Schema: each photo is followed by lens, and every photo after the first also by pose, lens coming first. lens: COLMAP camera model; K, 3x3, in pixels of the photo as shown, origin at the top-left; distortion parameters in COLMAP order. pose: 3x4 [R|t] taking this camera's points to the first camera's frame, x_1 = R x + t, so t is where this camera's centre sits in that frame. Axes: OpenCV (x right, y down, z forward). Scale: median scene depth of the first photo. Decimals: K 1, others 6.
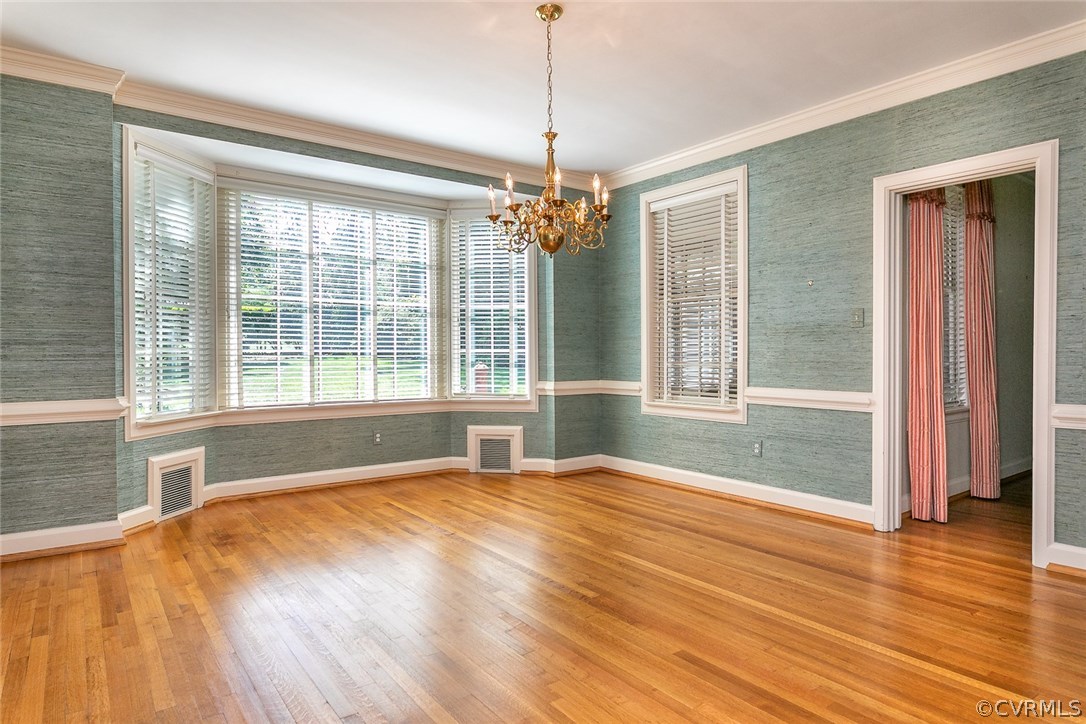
lens RADIAL K [[631.0, 0, 542.0], [0, 631.0, 359.7], [0, 0, 1]] dist [0.009558, 0.000133]
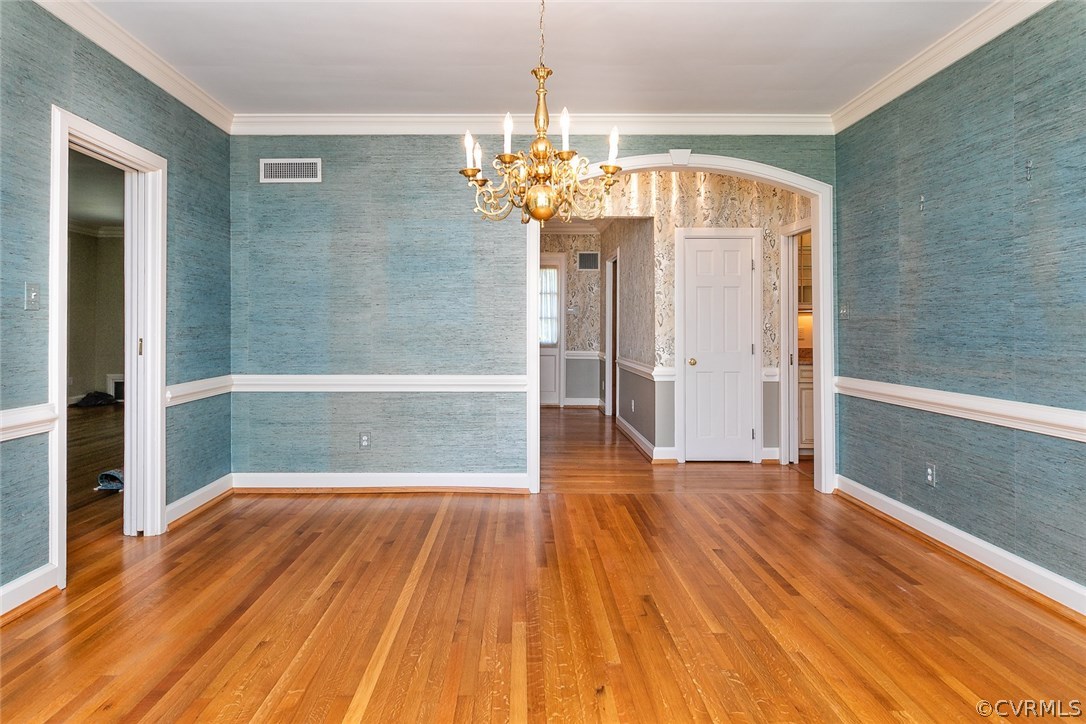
lens RADIAL K [[631.0, 0, 520.9], [0, 631.0, 321.3], [0, 0, 1]] dist [0.009558, 0.000133]
pose [[-0.800987, 0.004150, 0.598668, -0.346877], [0.002452, 0.999990, -0.003652, -0.037342], [-0.598677, -0.001457, -0.800989, 1.305122]]
